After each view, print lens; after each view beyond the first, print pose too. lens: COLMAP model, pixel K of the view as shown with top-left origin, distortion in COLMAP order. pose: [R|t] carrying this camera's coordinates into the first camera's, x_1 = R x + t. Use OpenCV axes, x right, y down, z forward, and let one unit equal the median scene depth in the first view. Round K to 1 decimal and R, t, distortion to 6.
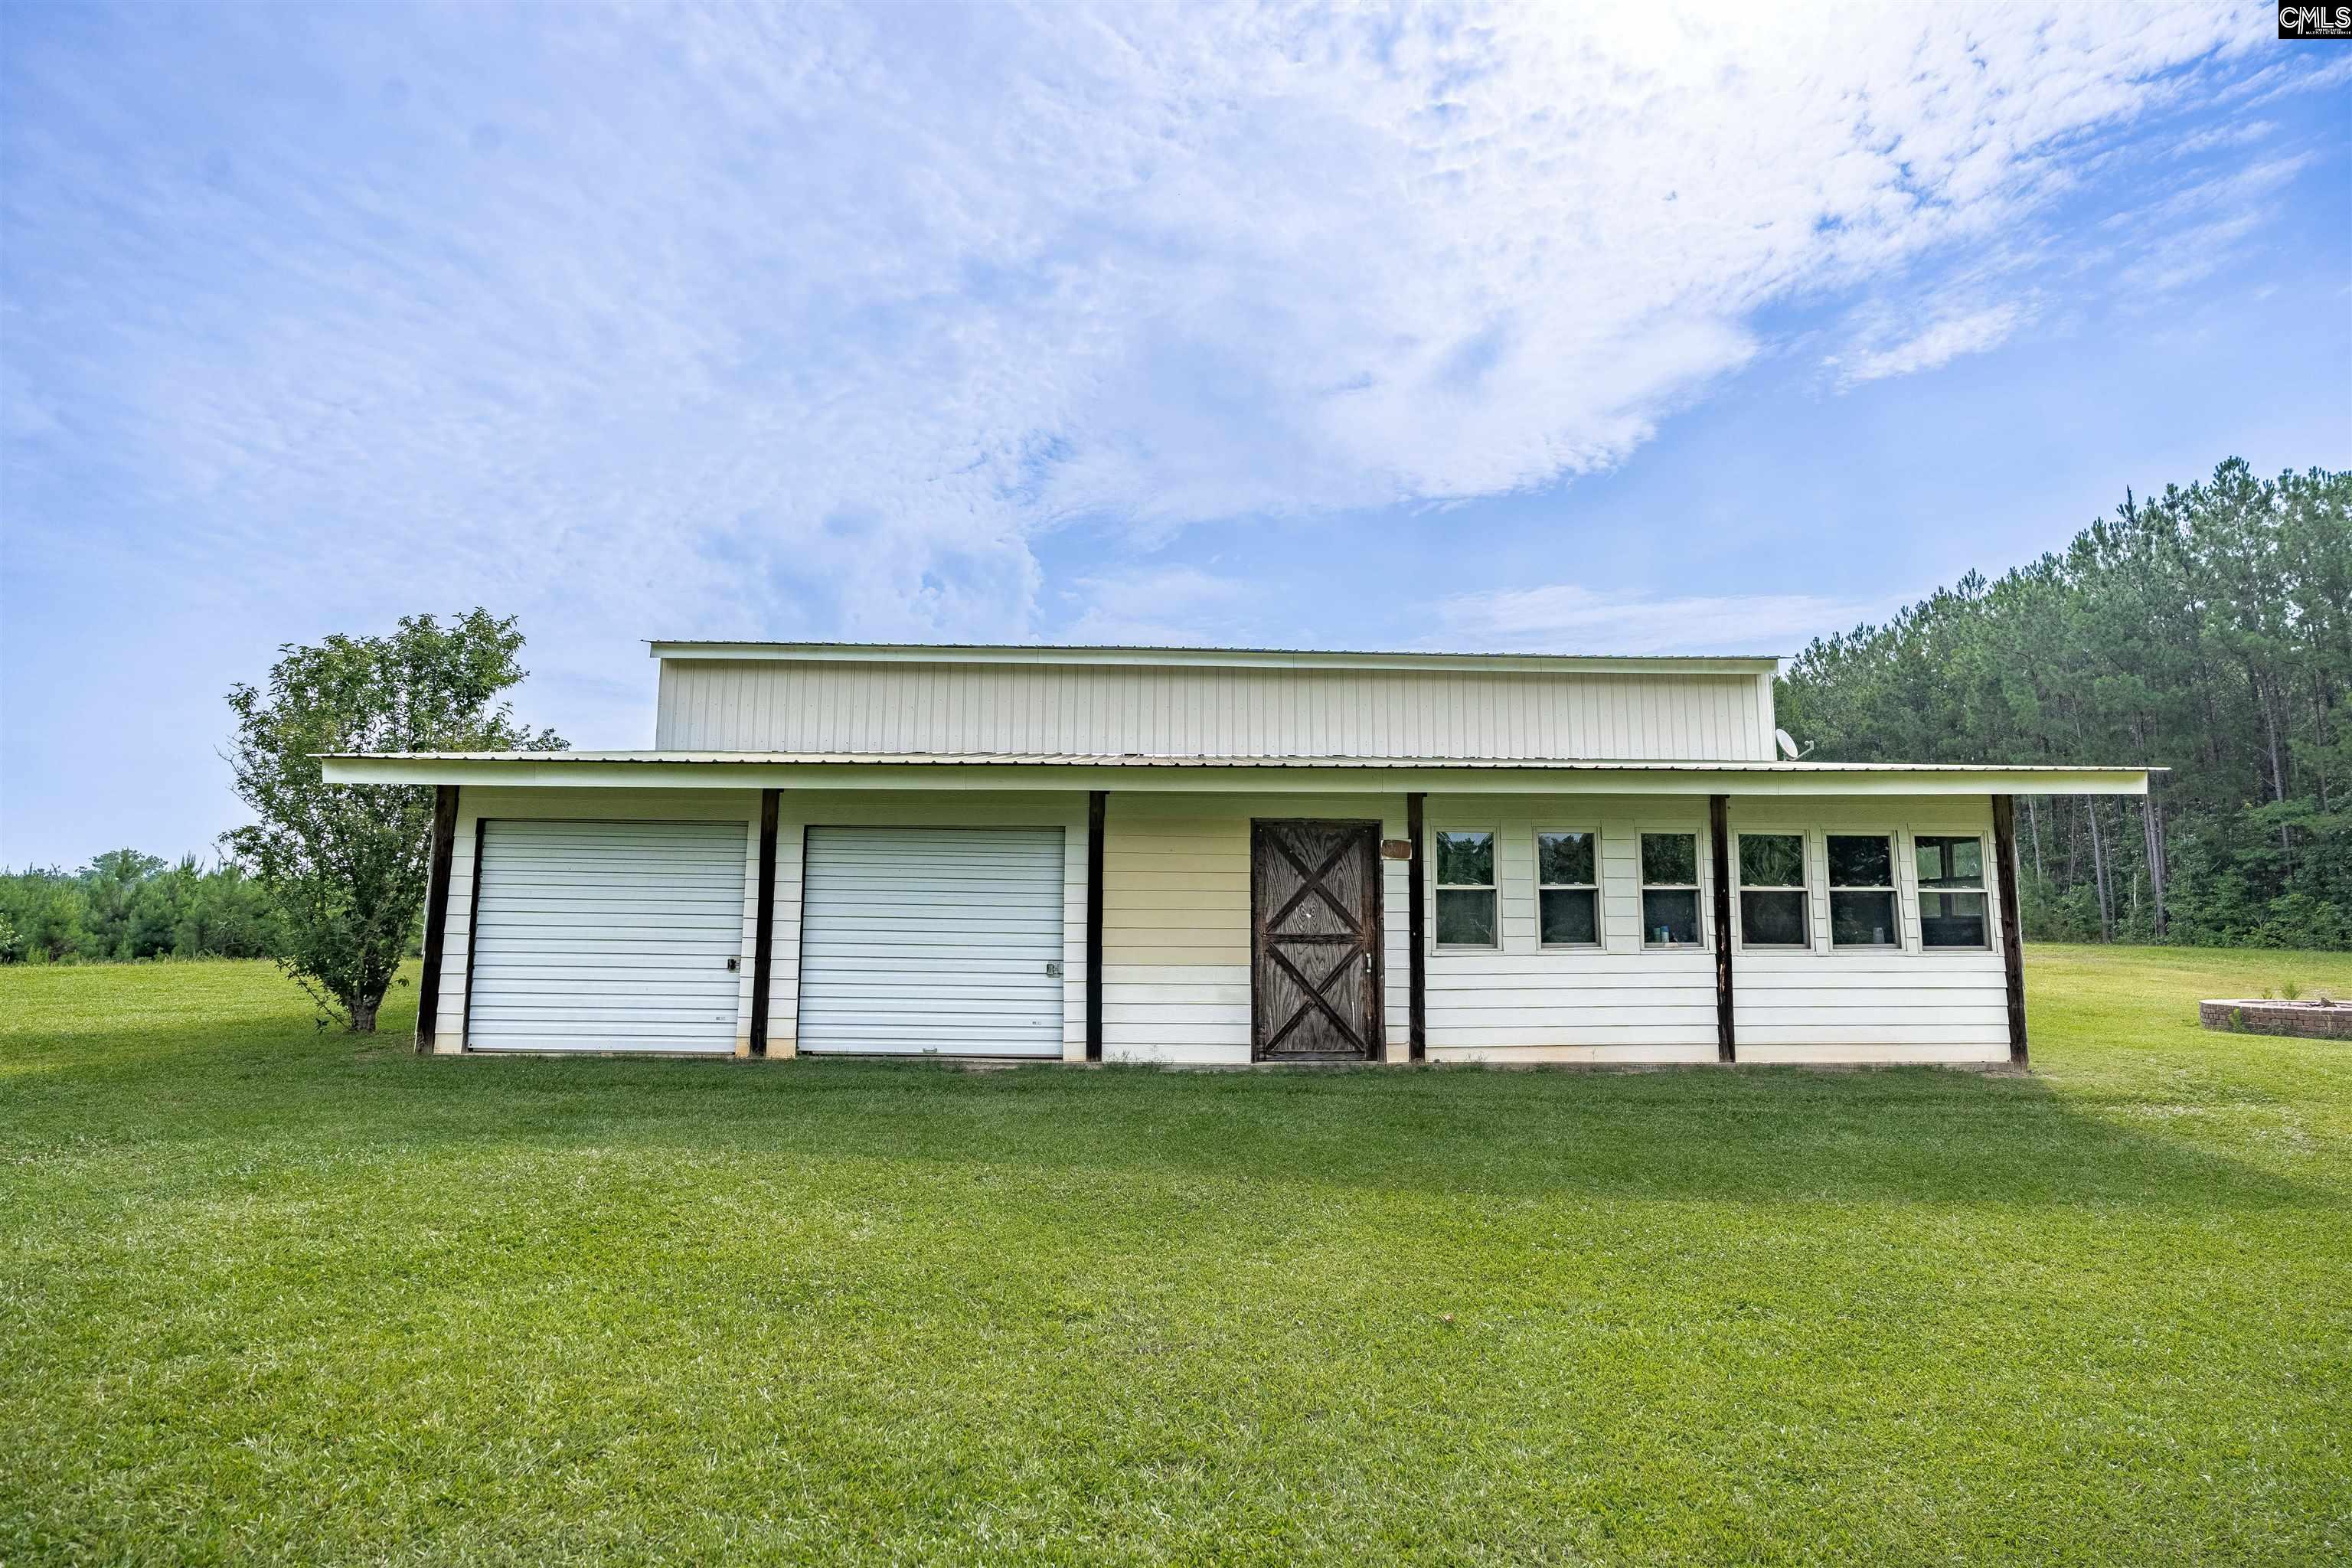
lens RADIAL K [[1101.1, 0, 1176.0], [0, 1101.1, 784.0], [0, 0, 1]] dist [-0.017138, -0.000089]
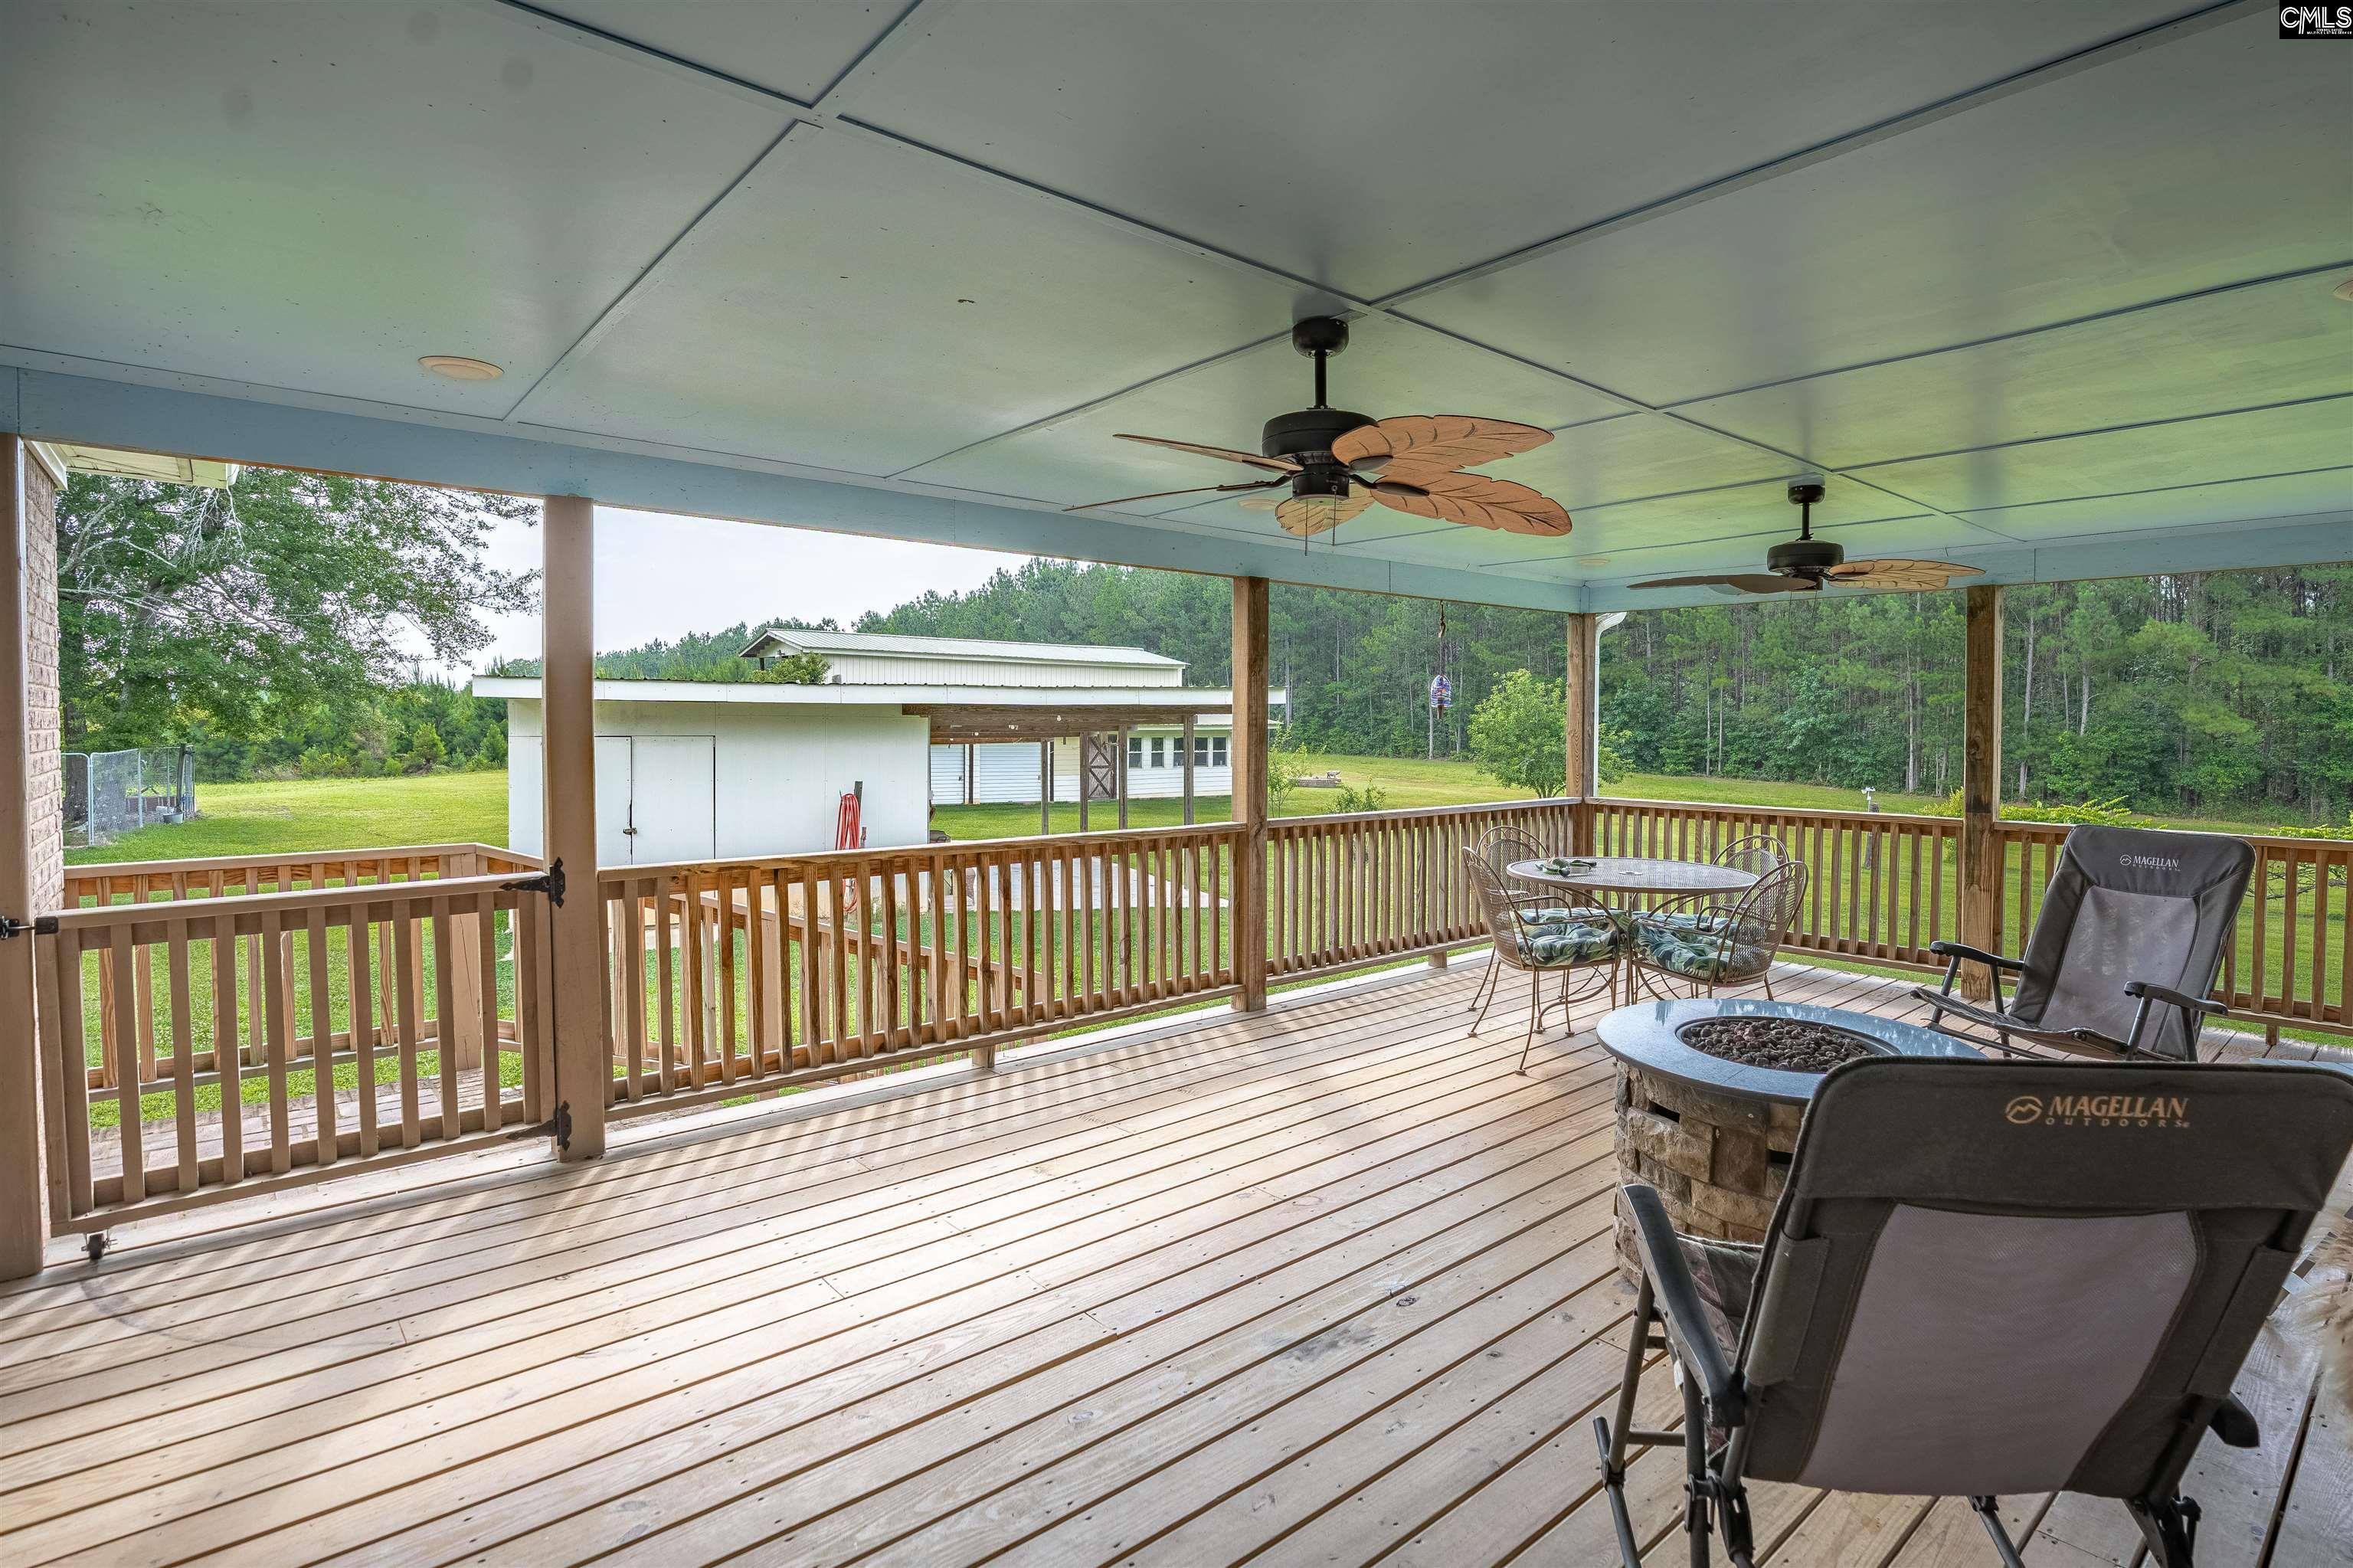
lens RADIAL K [[1101.7, 0, 1176.5], [0, 1101.7, 784.0], [0, 0, 1]] dist [-0.017138, -0.000089]
pose [[0.810376, -0.031273, 0.585075, -1.798367], [-0.075500, 0.984676, 0.157206, -0.395464], [-0.581025, -0.171570, 0.795597, -2.054207]]
